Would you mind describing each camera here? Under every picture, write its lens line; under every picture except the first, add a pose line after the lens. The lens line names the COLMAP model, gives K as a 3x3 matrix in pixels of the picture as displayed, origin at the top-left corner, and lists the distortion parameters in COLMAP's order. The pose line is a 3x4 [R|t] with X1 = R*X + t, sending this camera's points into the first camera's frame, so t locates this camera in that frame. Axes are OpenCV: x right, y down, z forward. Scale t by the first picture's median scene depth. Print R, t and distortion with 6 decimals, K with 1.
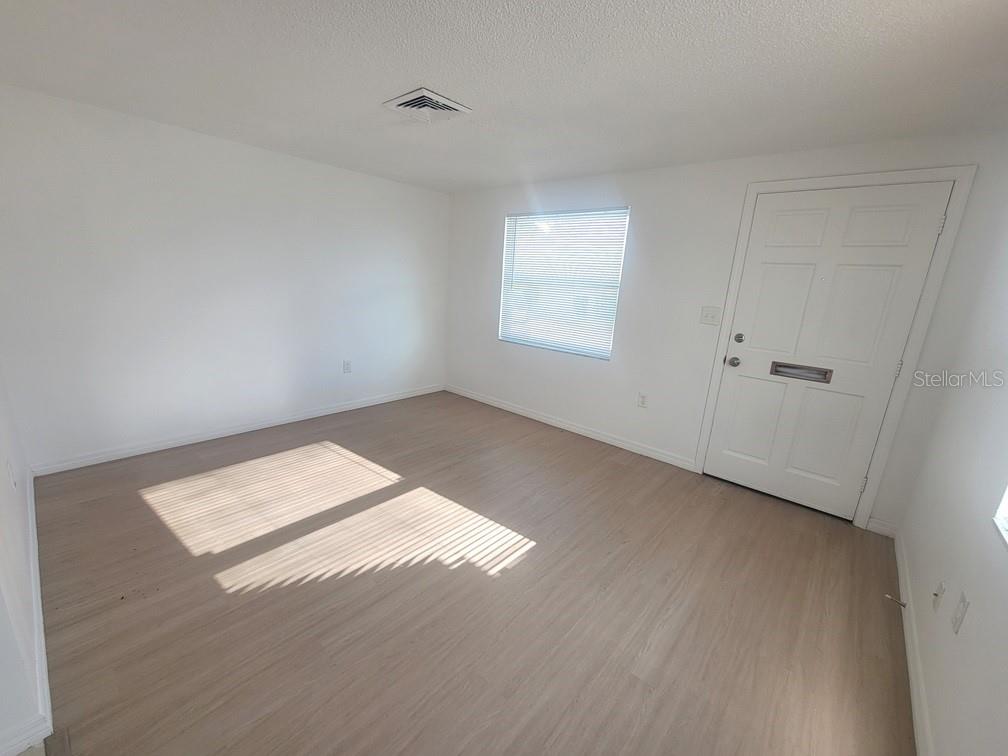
lens RADIAL K [[412.8, 0, 502.7], [0, 412.8, 386.1], [0, 0, 1]] dist [0.001763, -0.000149]
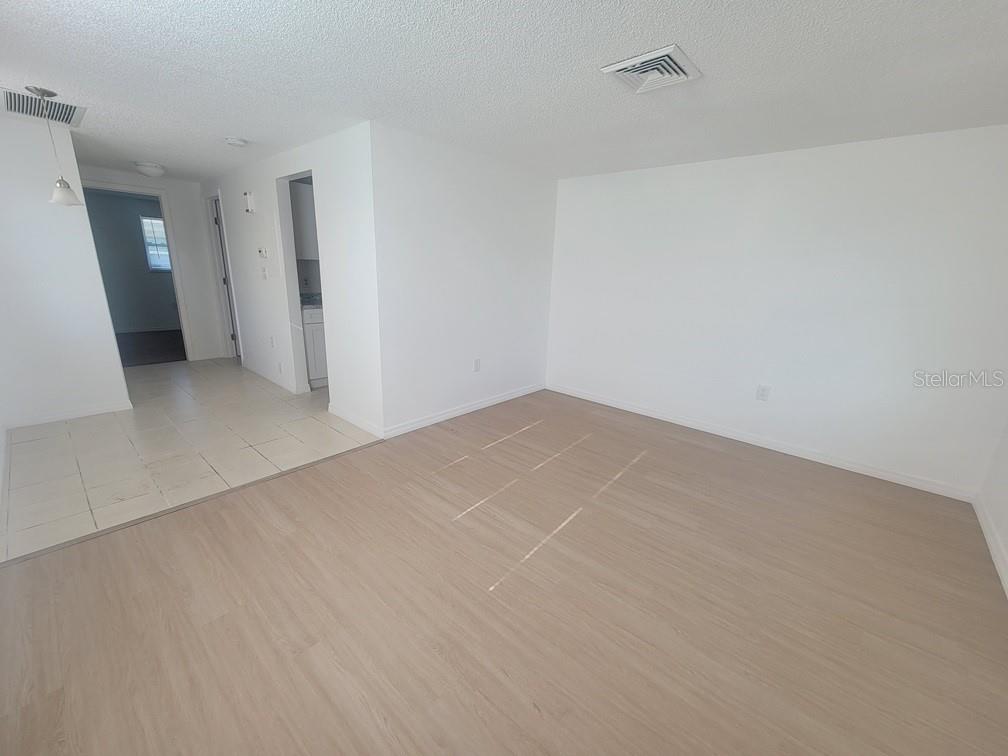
lens RADIAL K [[412.8, 0, 502.7], [0, 412.8, 386.1], [0, 0, 1]] dist [0.001763, -0.000149]
pose [[-0.014854, 0.221153, -0.975126, 0.626595], [-0.292465, 0.931622, 0.215742, -0.124961], [0.956161, 0.288395, 0.050841, 0.654725]]
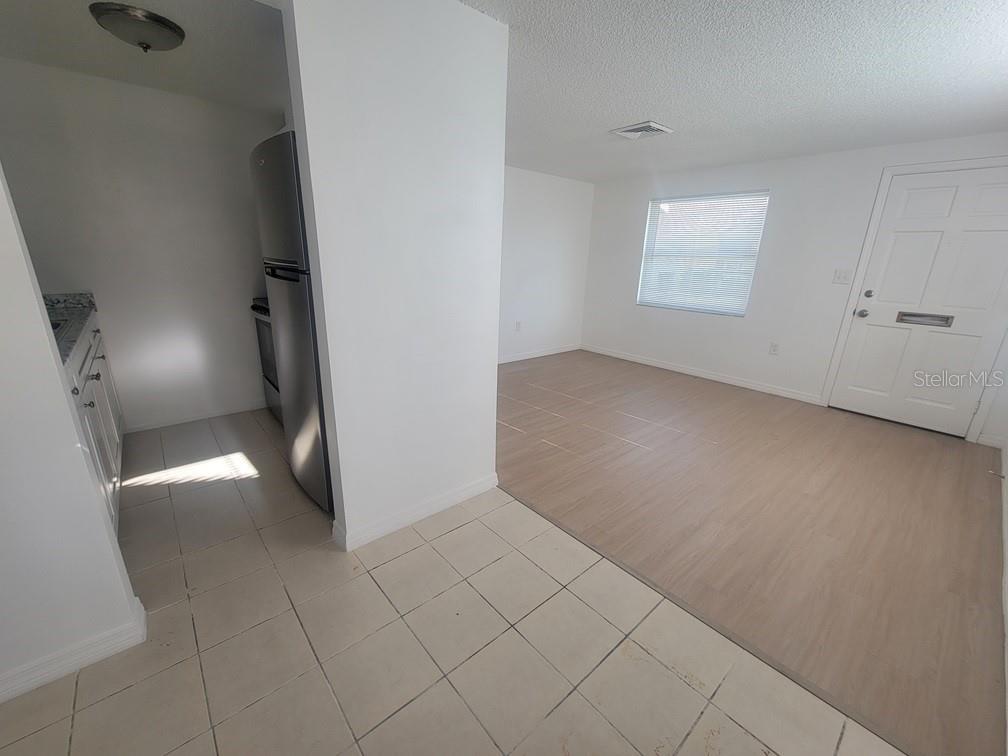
lens RADIAL K [[412.8, 0, 502.7], [0, 412.8, 386.1], [0, 0, 1]] dist [0.001763, -0.000149]
pose [[0.989515, 0.016554, -0.143477, -0.342230], [-0.010106, 0.998911, 0.045555, 0.117778], [0.144075, -0.043627, 0.988605, -0.410454]]
